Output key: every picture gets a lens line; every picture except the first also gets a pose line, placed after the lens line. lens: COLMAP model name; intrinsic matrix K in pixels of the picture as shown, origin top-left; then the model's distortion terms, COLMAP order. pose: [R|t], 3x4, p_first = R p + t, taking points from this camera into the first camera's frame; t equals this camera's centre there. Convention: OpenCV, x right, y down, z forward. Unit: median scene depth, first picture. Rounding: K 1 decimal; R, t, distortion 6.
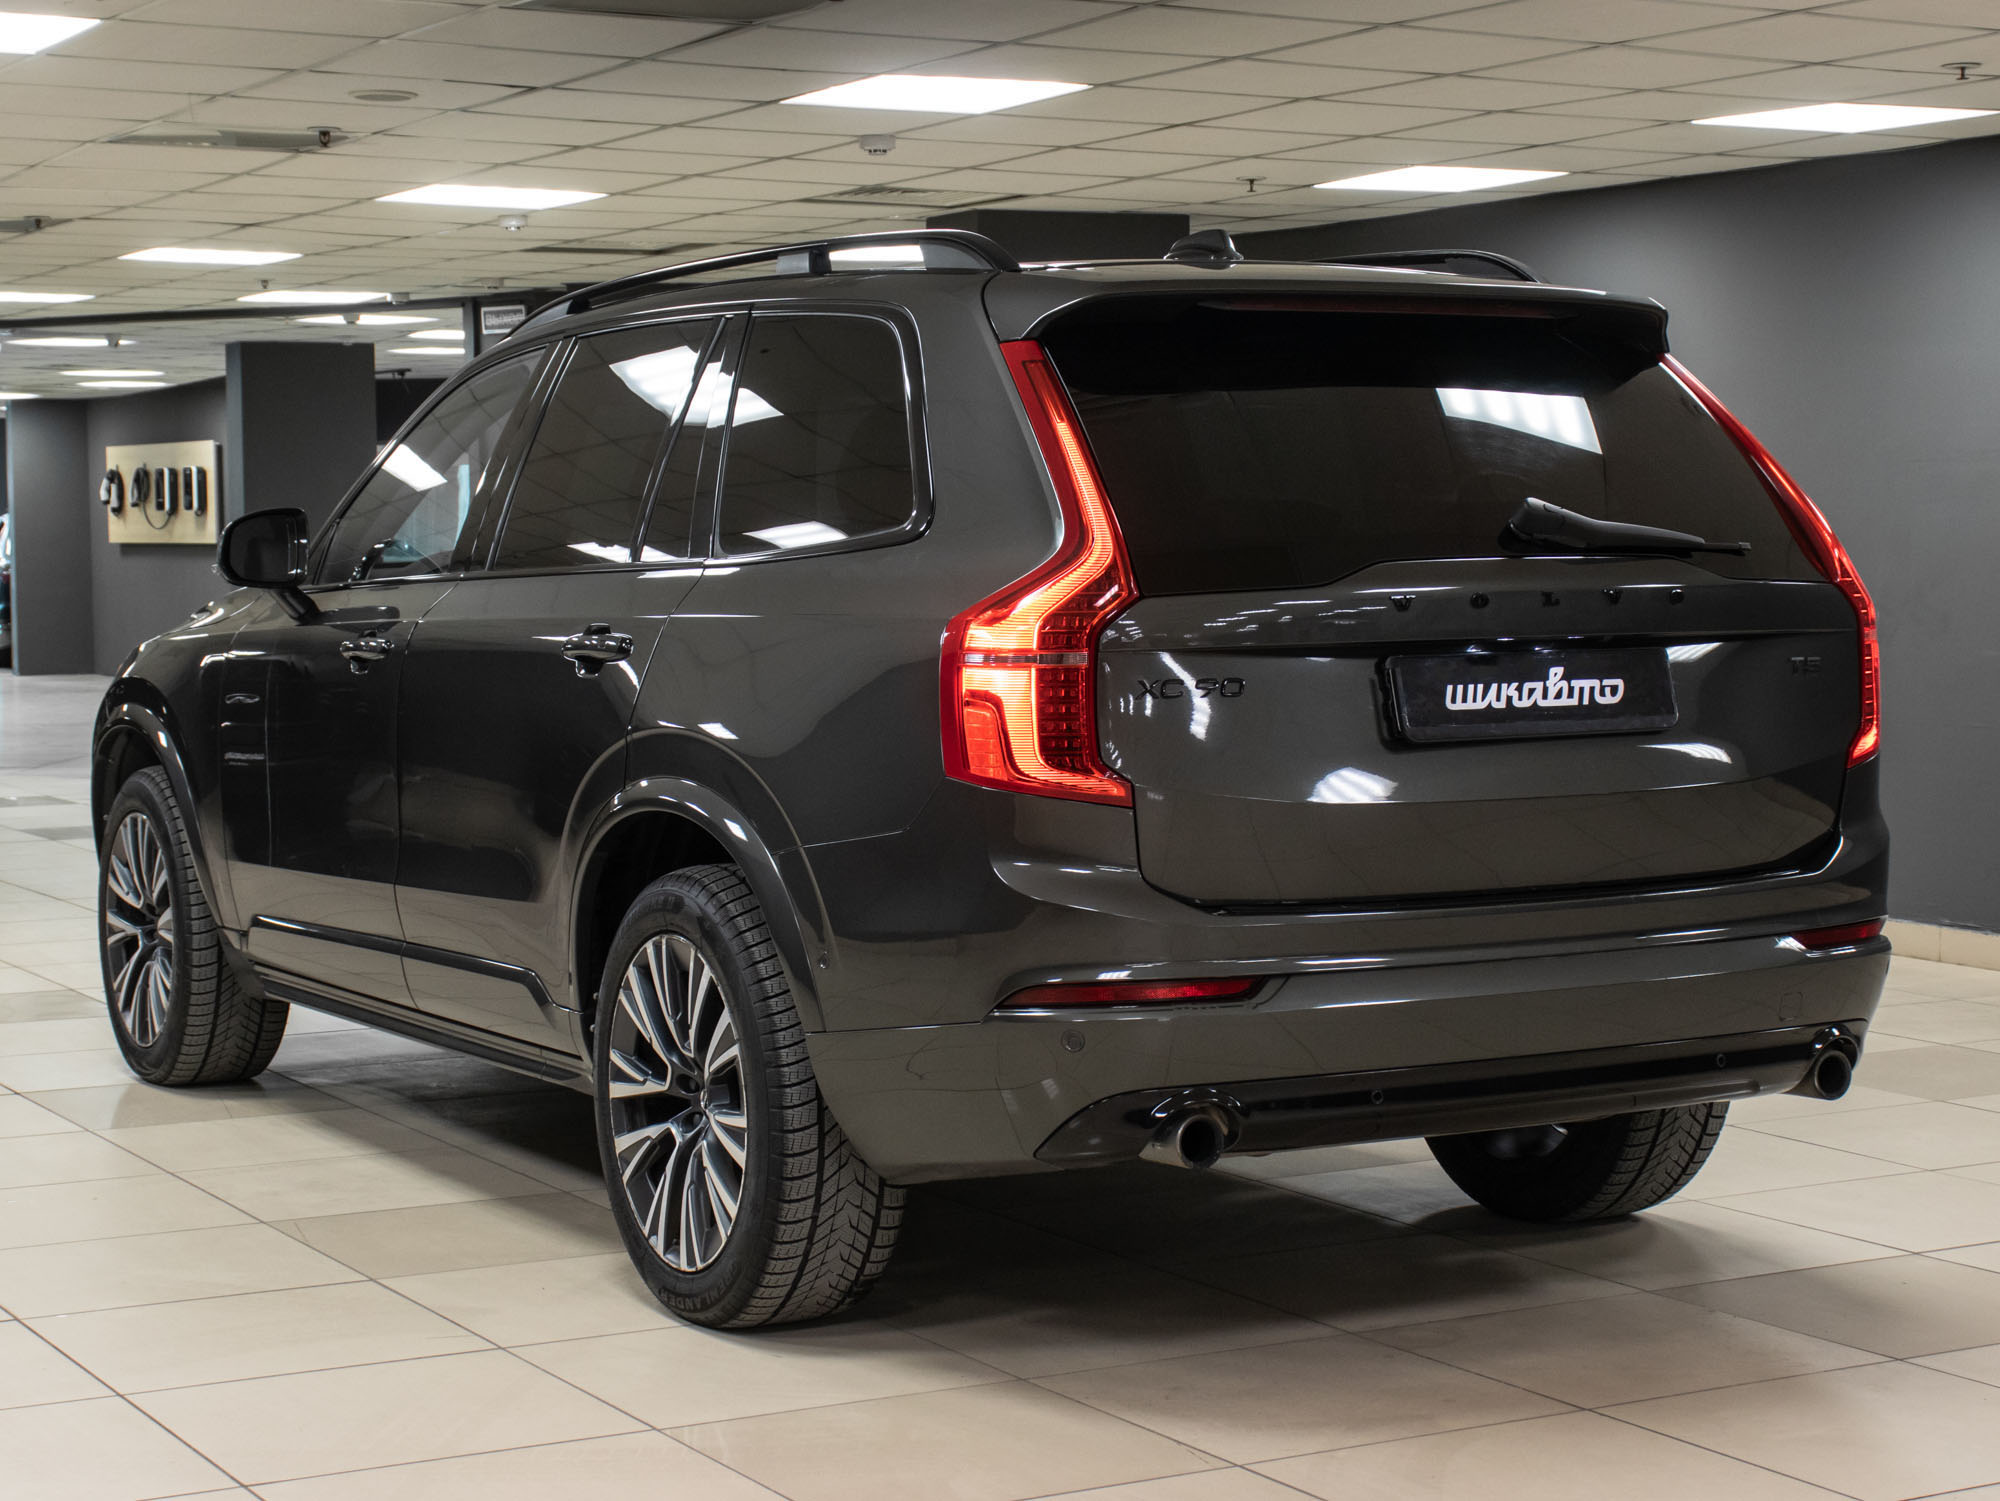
lens RADIAL K [[3202.0, 0, 1000.0], [0, 3202.0, 750.5], [0, 0, 1]] dist [0.254694, -0.002176]
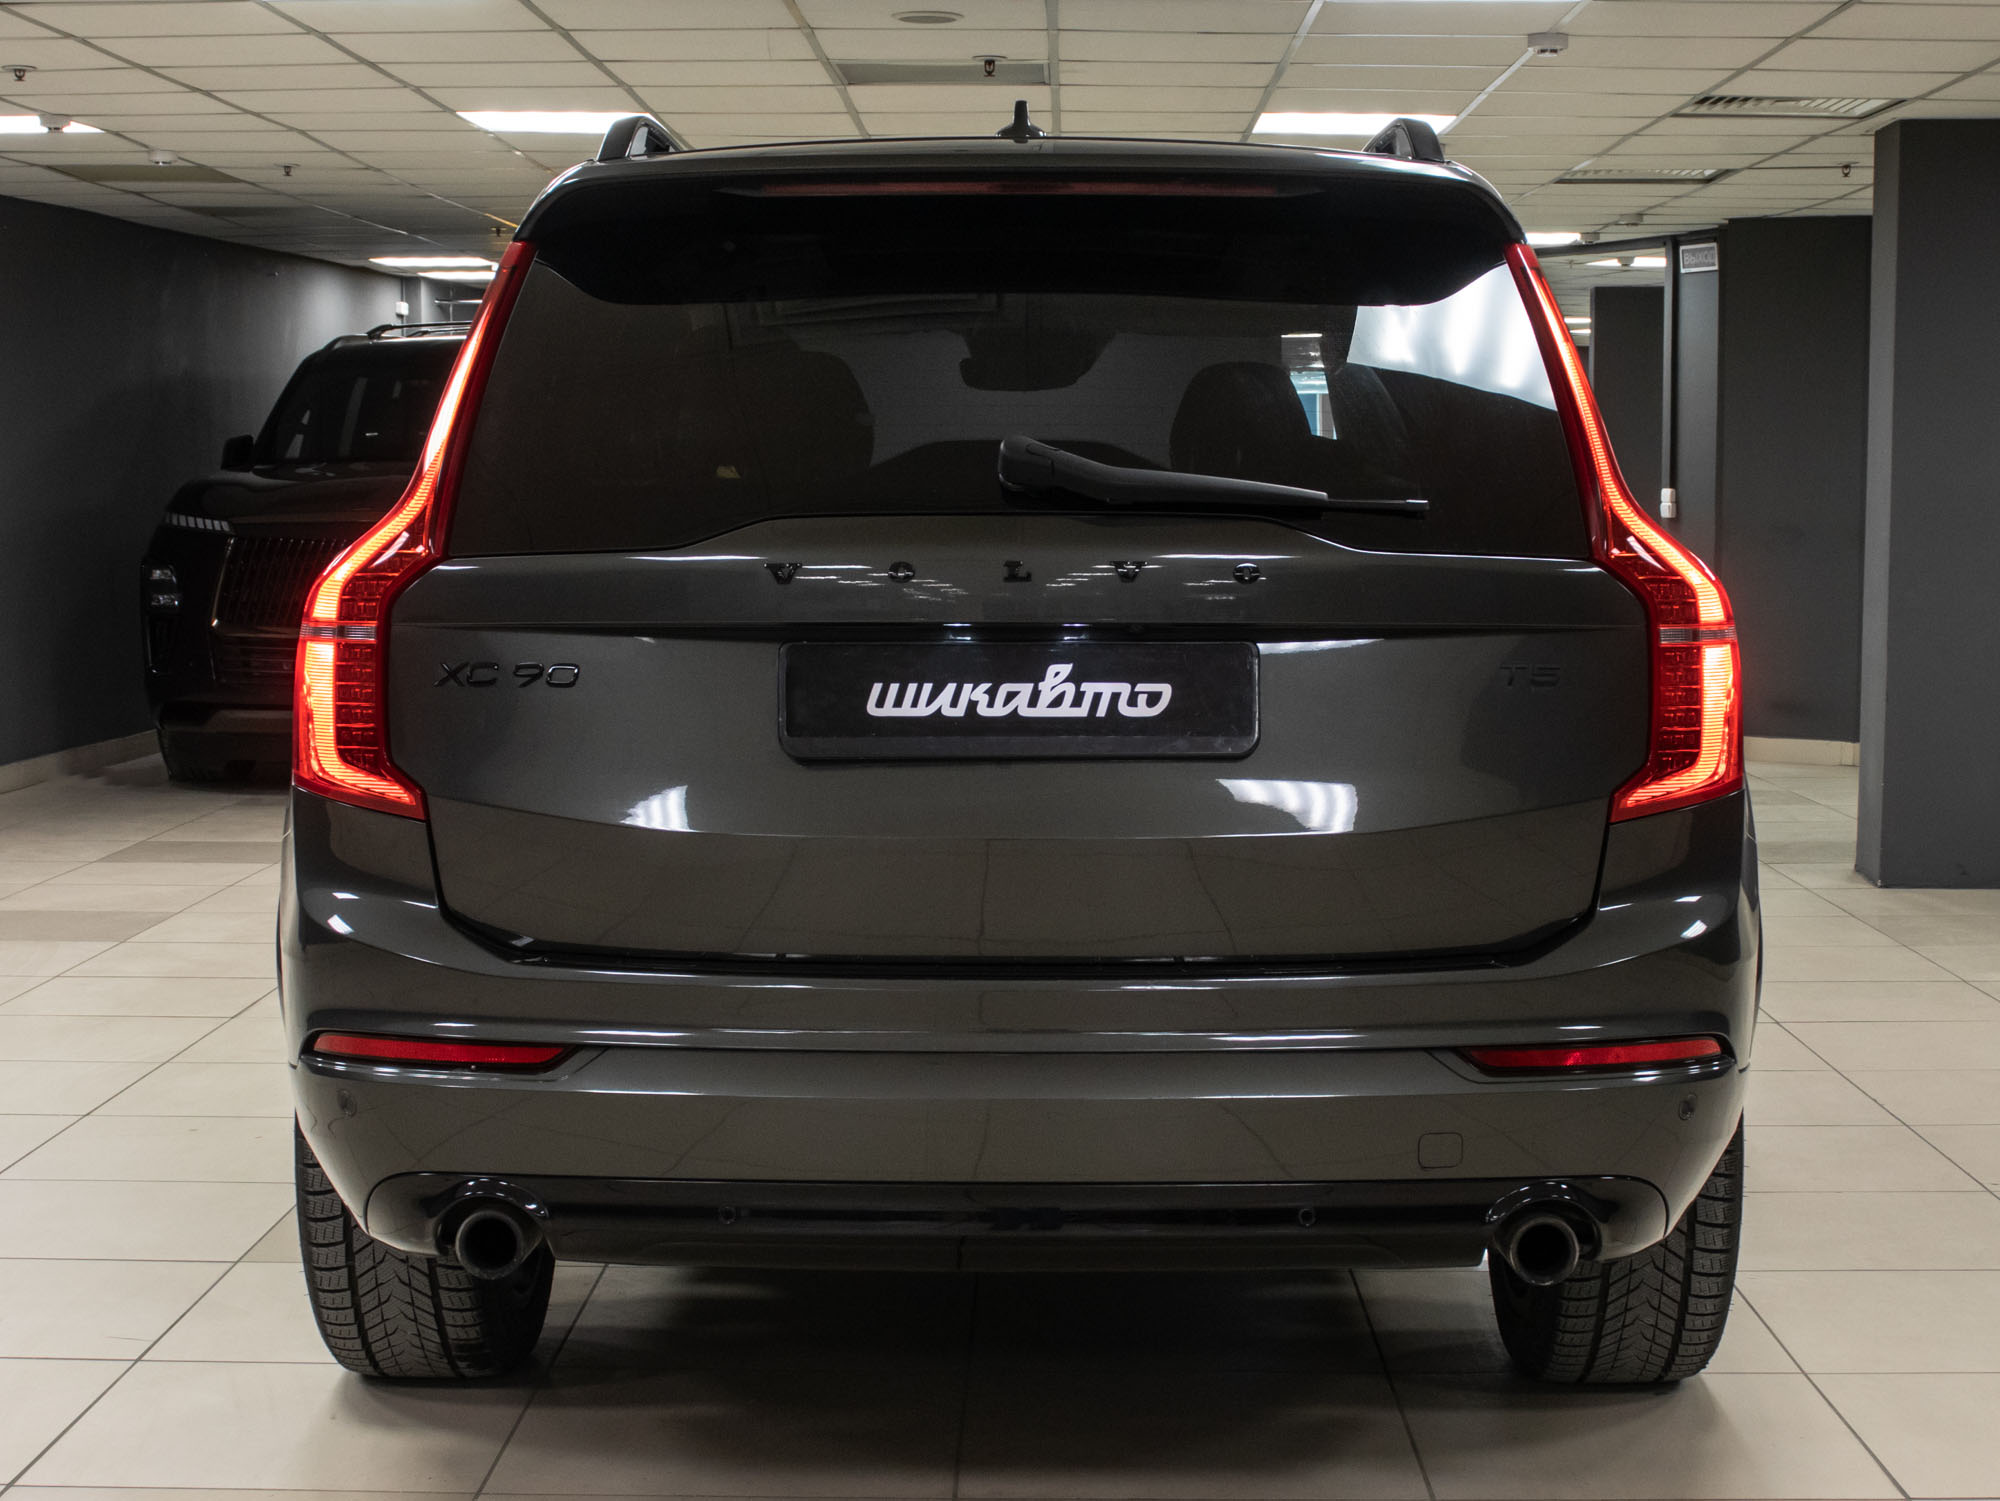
lens RADIAL K [[3375.0, 0, 1000.0], [0, 3375.0, 750.5], [0, 0, 1]] dist [-0.105821, 0.061824]
pose [[0.863659, 0.044088, -0.502145, 0.552065], [-0.039702, 0.999023, 0.019430, -0.020642], [0.502511, 0.003155, 0.864565, 0.323778]]
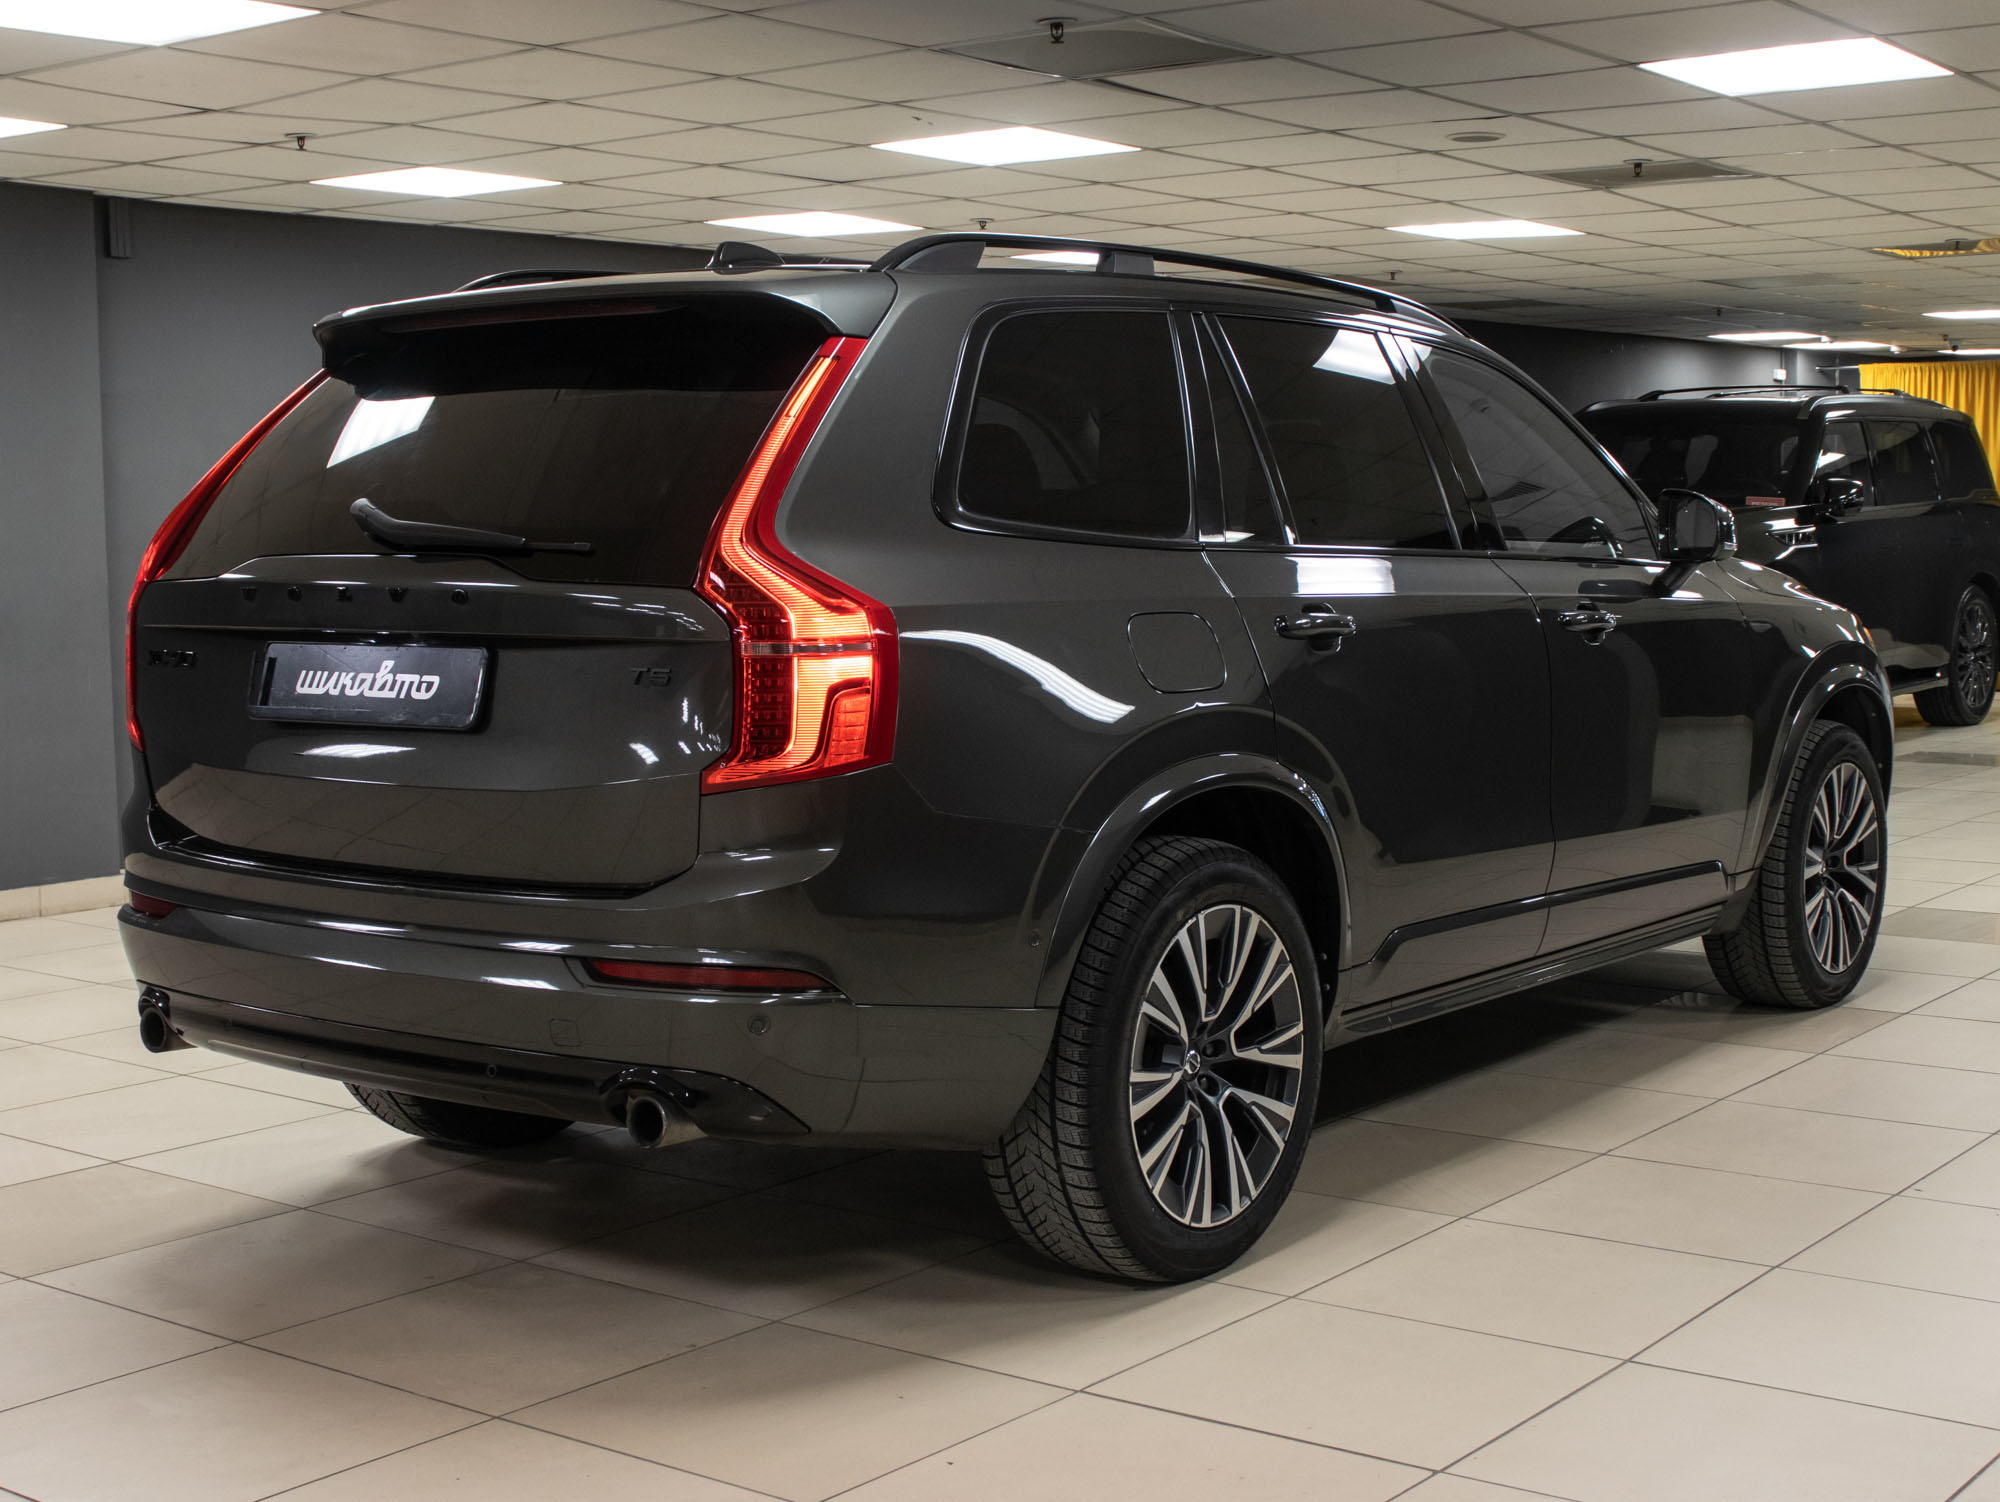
lens RADIAL K [[2776.6, 0, 1000.0], [0, 2776.6, 751.0], [0, 0, 1]] dist [-0.184159, -0.007067]
pose [[0.398478, 0.077807, -0.913872, 1.072529], [-0.060391, 0.996459, 0.058506, -0.060933], [0.915188, 0.031876, 0.401765, 0.825943]]
